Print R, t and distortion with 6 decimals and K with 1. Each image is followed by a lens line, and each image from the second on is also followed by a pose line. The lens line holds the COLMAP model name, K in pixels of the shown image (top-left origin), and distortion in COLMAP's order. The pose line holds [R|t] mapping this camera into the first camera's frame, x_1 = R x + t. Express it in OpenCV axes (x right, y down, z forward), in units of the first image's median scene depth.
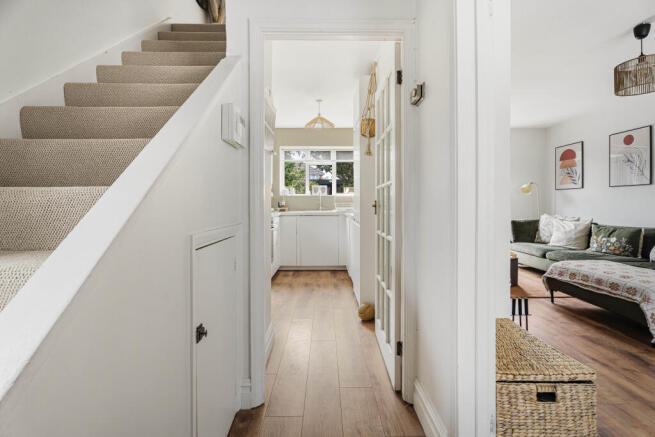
lens RADIAL K [[292.7, 0, 327.4], [0, 292.7, 207.8], [0, 0, 1]] dist [0.002622, -0.000056]
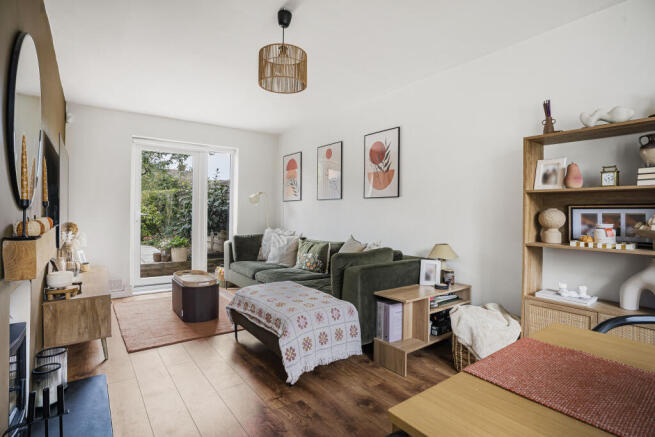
lens RADIAL K [[332.4, 0, 316.1], [0, 332.4, 216.5], [0, 0, 1]] dist [-0.003594, -0.000181]
pose [[0.827437, 0.008187, 0.561498, 0.331600], [-0.007054, 0.999966, -0.004186, -0.011694], [-0.561514, -0.000497, 0.827467, 0.079949]]
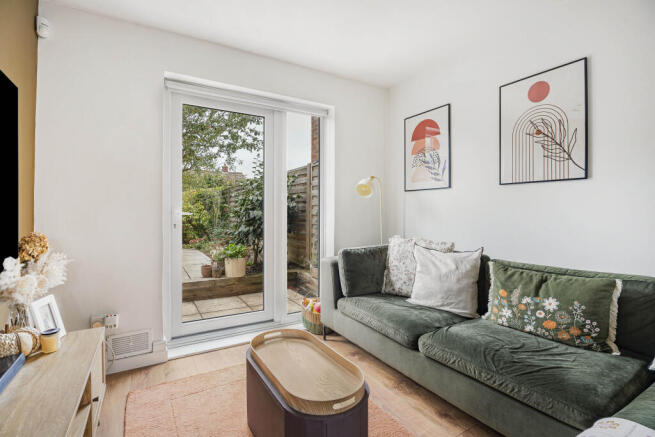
lens RADIAL K [[306.3, 0, 325.9], [0, 306.3, 213.7], [0, 0, 1]] dist [-0.001855, -0.000558]
pose [[0.861425, 0.001139, 0.507883, 0.410236], [0.001738, 0.999985, -0.005191, -0.016778], [-0.507881, 0.005354, 0.861410, 0.681781]]
